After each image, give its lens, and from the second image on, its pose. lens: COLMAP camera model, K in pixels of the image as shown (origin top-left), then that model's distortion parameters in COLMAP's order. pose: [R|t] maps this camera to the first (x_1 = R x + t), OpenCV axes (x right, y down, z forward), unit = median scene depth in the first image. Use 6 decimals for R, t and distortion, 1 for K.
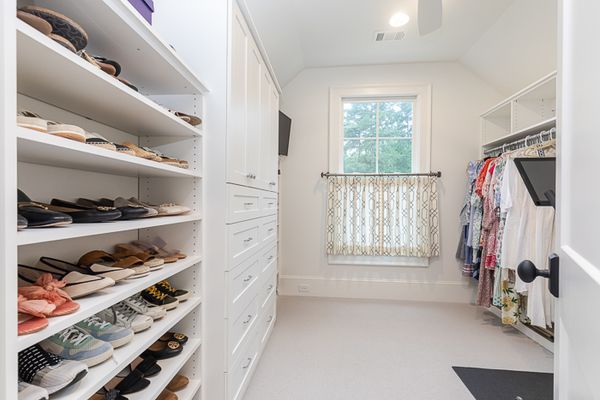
lens RADIAL K [[287.7, 0, 300.0], [0, 287.7, 200.0], [0, 0, 1]] dist [0.024922, 0.000040]
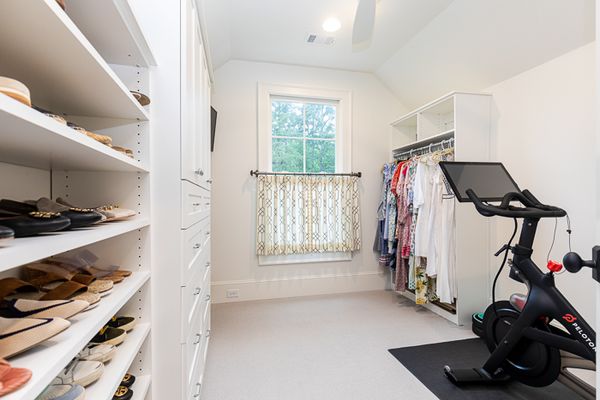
lens RADIAL K [[287.7, 0, 300.0], [0, 287.7, 200.0], [0, 0, 1]] dist [0.024922, 0.000040]
pose [[0.947970, -0.010618, 0.318182, -0.088277], [0.009694, 0.999943, 0.004485, -0.000402], [-0.318211, -0.001167, 0.948019, 0.047378]]
